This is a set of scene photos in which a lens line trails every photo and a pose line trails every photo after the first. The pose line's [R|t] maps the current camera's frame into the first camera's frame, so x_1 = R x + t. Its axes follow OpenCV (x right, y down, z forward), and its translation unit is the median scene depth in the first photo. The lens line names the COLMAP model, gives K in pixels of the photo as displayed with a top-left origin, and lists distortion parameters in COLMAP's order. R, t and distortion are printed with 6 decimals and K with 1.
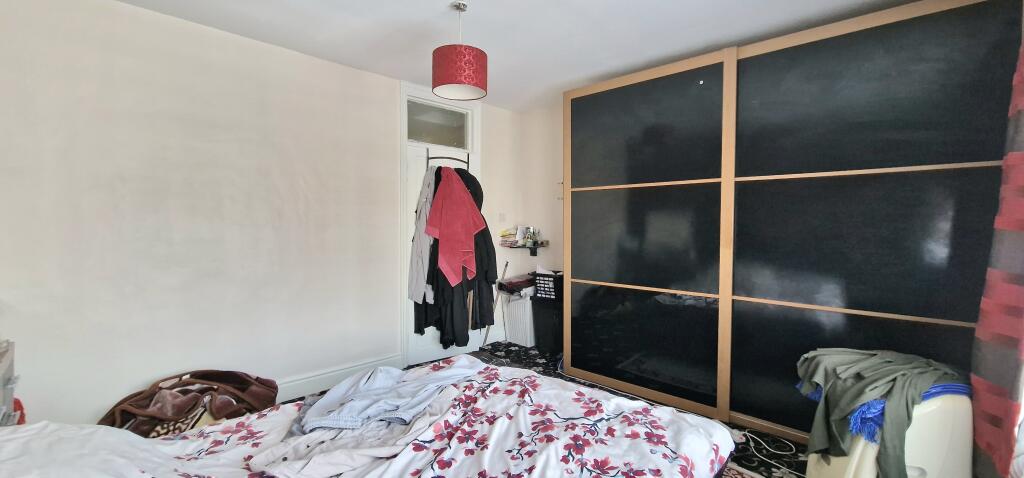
lens RADIAL K [[411.9, 0, 505.0], [0, 411.9, 237.4], [0, 0, 1]] dist [-0.002883, -0.000061]
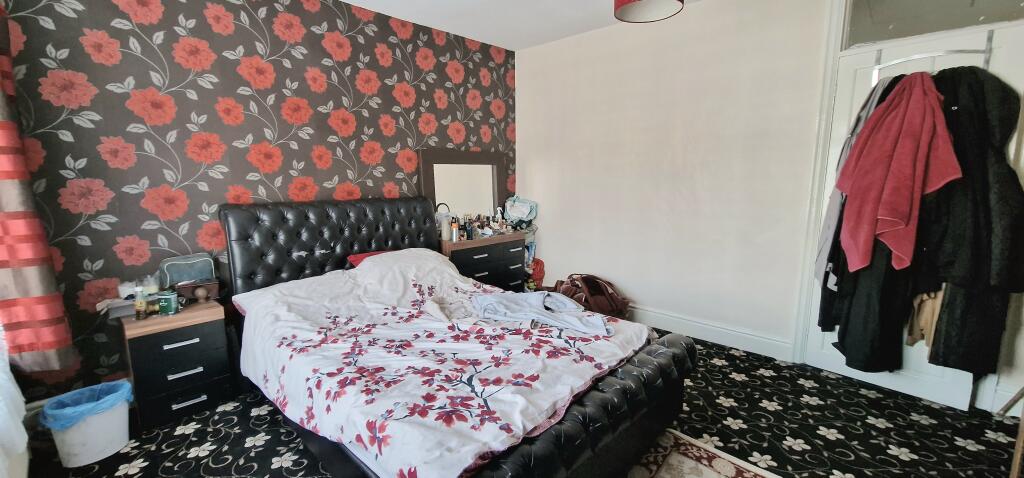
lens RADIAL K [[411.9, 0, 505.0], [0, 411.9, 237.4], [0, 0, 1]] dist [-0.002883, -0.000061]
pose [[0.031254, 0.147341, -0.988592, 1.075002], [-0.031788, 0.988721, 0.146355, -0.024870], [0.999006, 0.026851, 0.035585, 1.011509]]
